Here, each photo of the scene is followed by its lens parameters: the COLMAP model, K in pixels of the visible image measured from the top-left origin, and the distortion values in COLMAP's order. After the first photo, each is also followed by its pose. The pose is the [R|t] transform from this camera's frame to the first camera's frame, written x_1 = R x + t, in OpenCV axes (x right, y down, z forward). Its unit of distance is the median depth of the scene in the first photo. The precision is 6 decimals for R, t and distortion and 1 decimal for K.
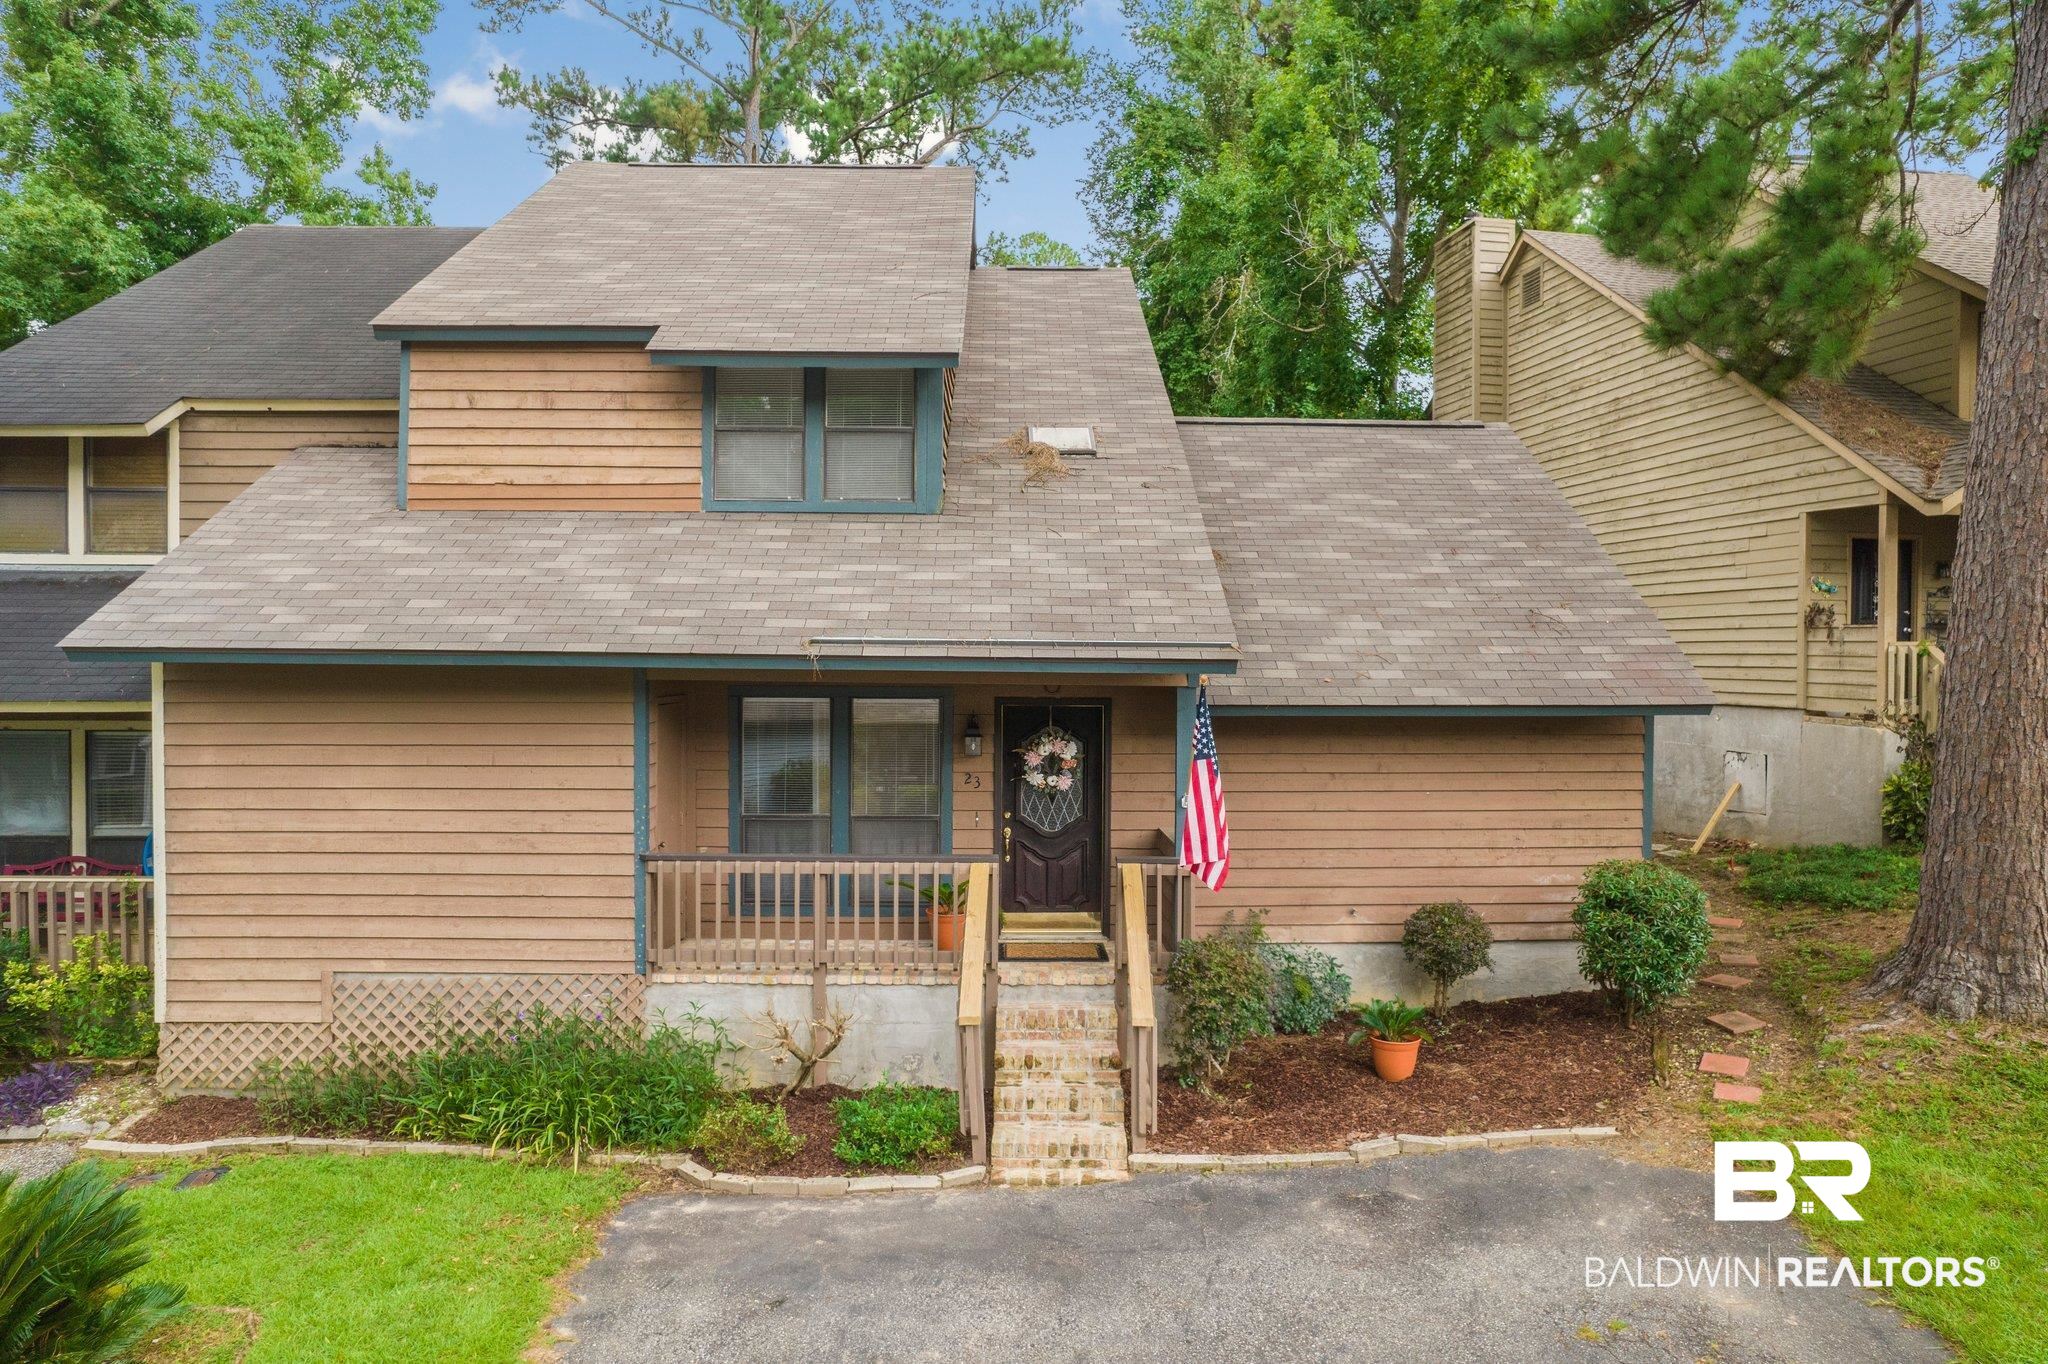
lens RADIAL K [[1294.8, 0, 1021.7], [0, 1294.8, 679.3], [0, 0, 1]] dist [-0.033131, 0.030136]
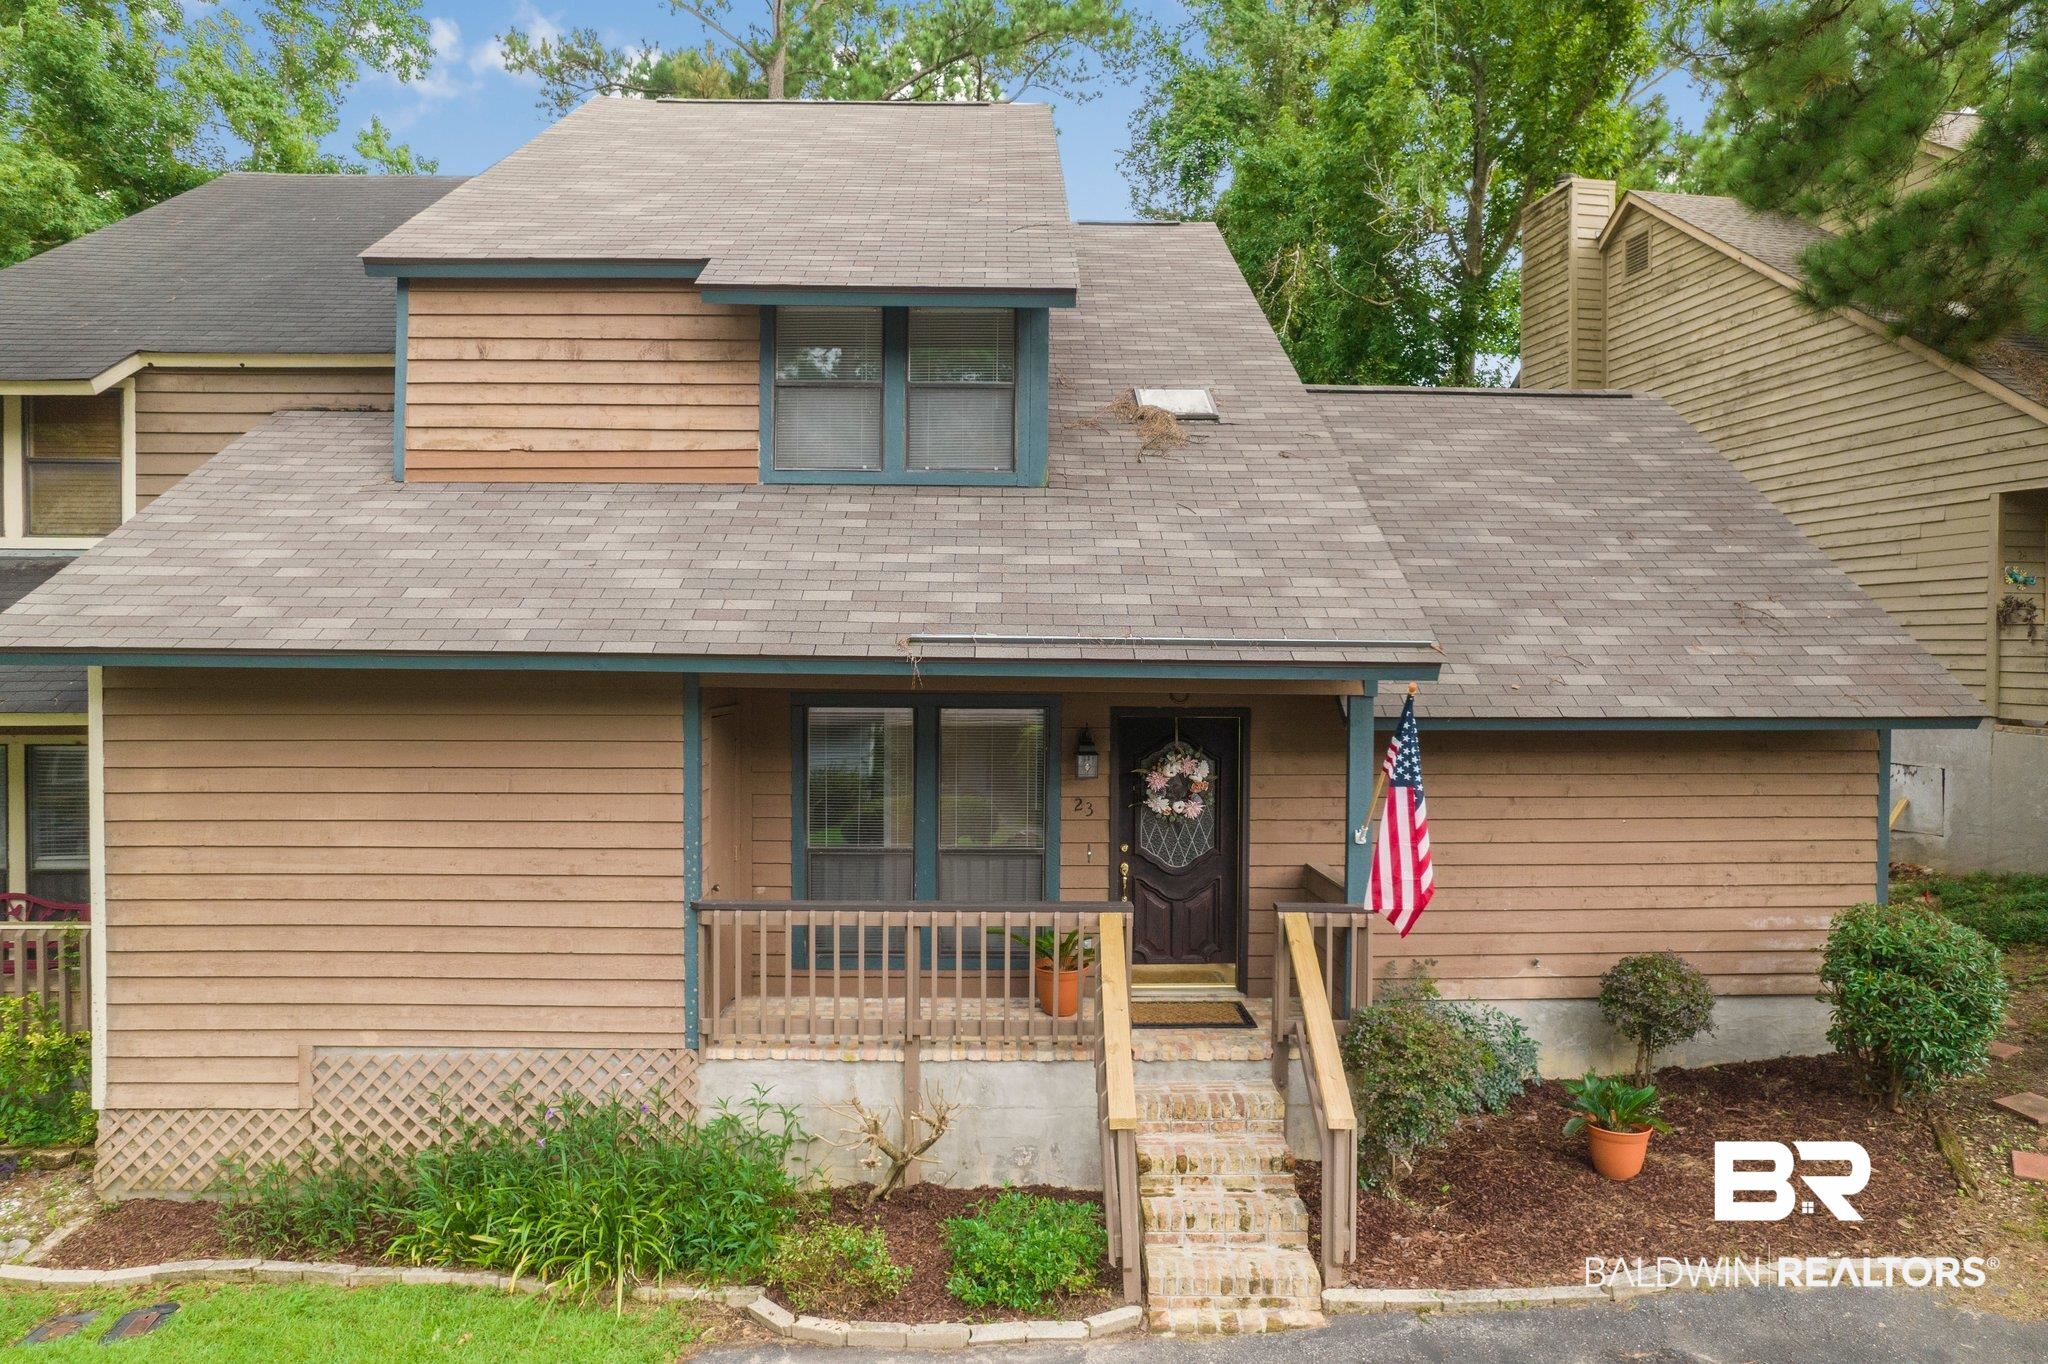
lens RADIAL K [[1294.8, 0, 1030.3], [0, 1294.8, 681.5], [0, 0, 1]] dist [-0.033131, 0.030136]
pose [[0.999993, 0.000213, 0.003720, -0.076631], [-0.000224, 0.999995, 0.003108, -0.005033], [-0.003720, -0.003108, 0.999988, 0.167681]]
